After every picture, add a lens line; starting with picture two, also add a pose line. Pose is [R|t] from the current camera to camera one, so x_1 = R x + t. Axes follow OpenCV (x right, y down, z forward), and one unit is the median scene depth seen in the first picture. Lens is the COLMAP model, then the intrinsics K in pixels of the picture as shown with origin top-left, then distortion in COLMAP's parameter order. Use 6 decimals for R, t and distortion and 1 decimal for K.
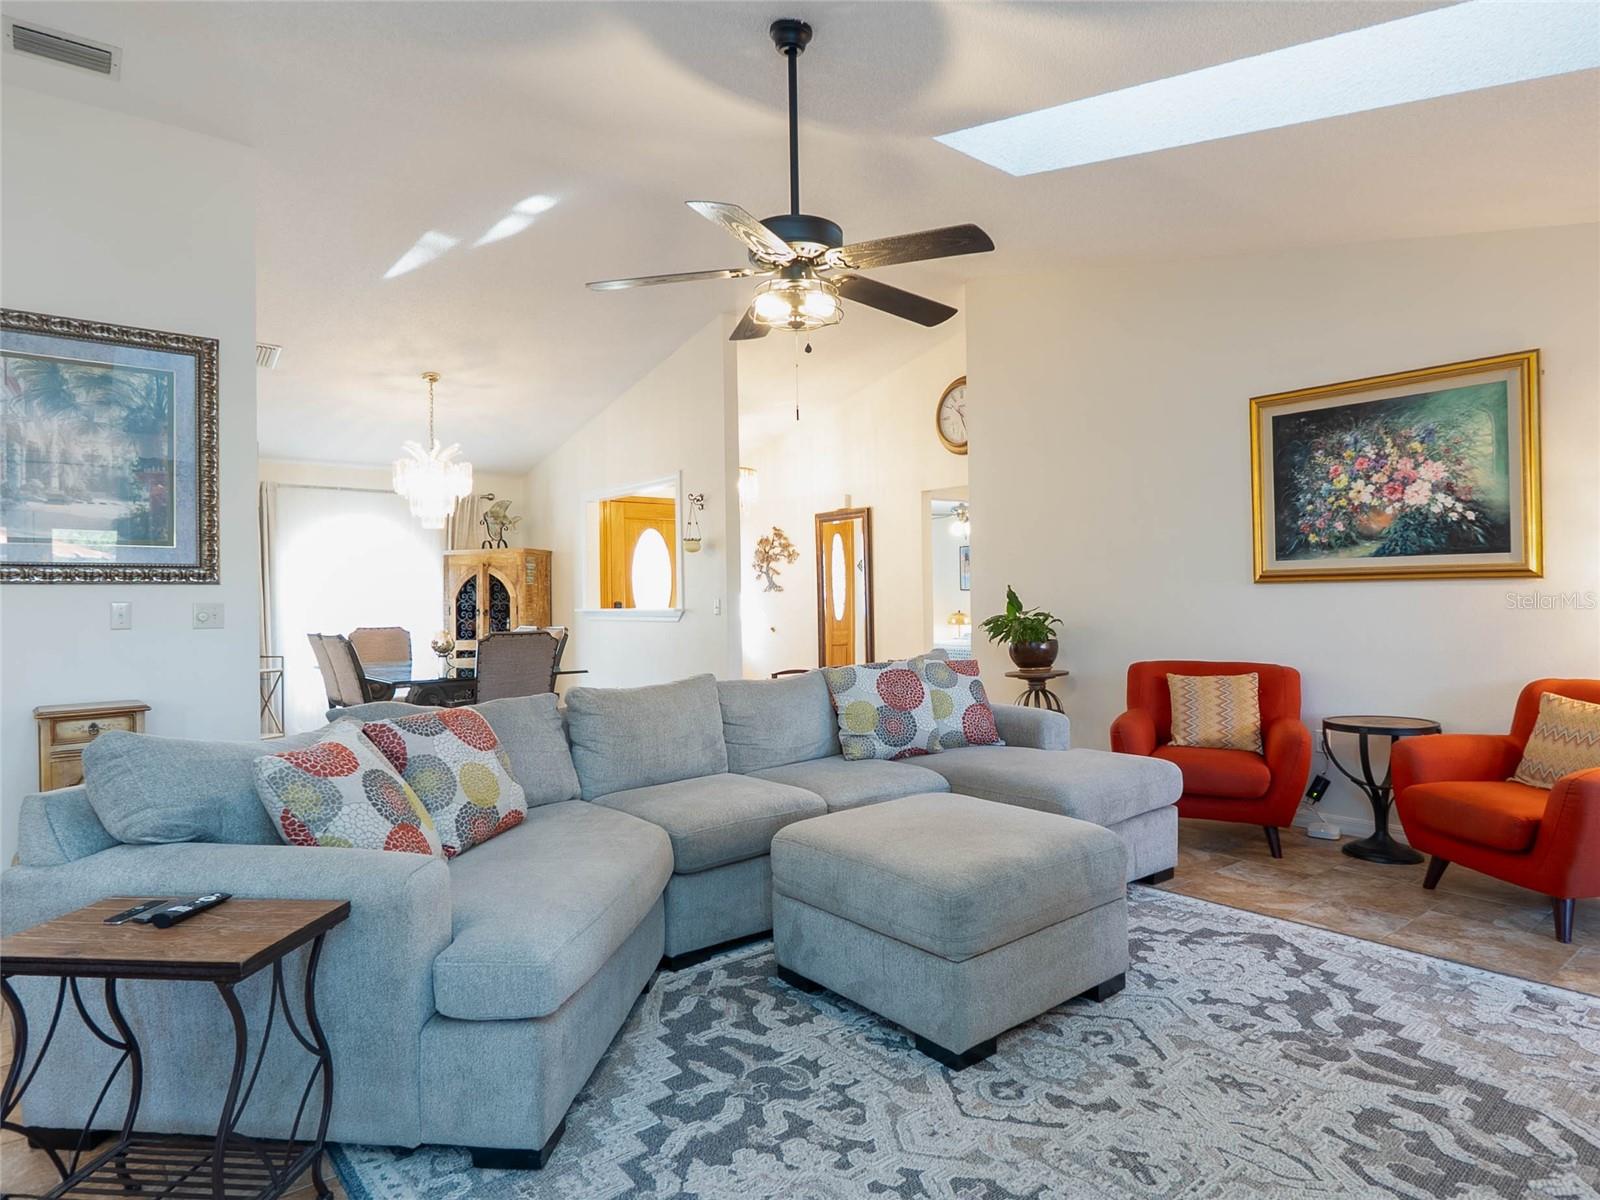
lens RADIAL K [[920.8, 0, 805.5], [0, 920.8, 589.1], [0, 0, 1]] dist [-0.005585, 0.000429]
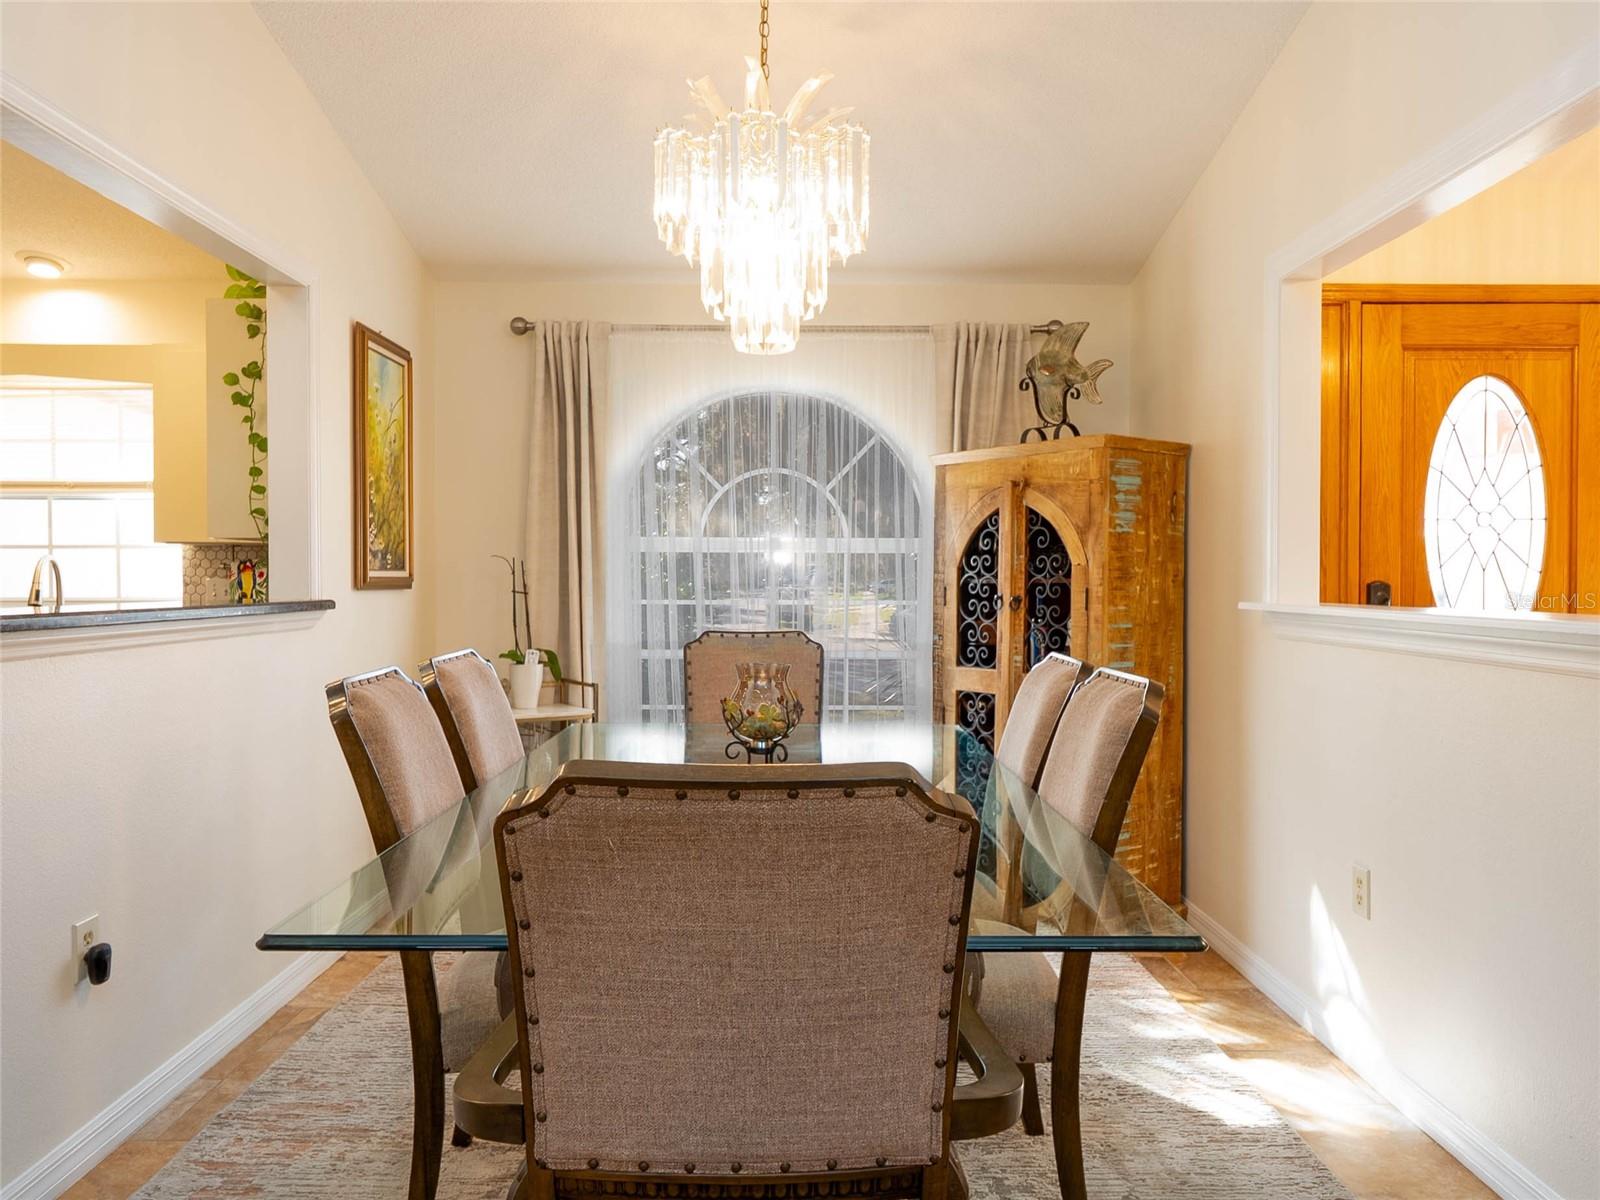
lens RADIAL K [[1132.7, 0, 798.9], [0, 1132.7, 590.4], [0, 0, 1]] dist [-0.000260, 0.017234]
pose [[0.784707, 0.024811, -0.619370, -0.225809], [-0.006452, 0.999471, 0.031862, 0.009365], [0.619833, -0.021006, 0.784453, 1.077218]]
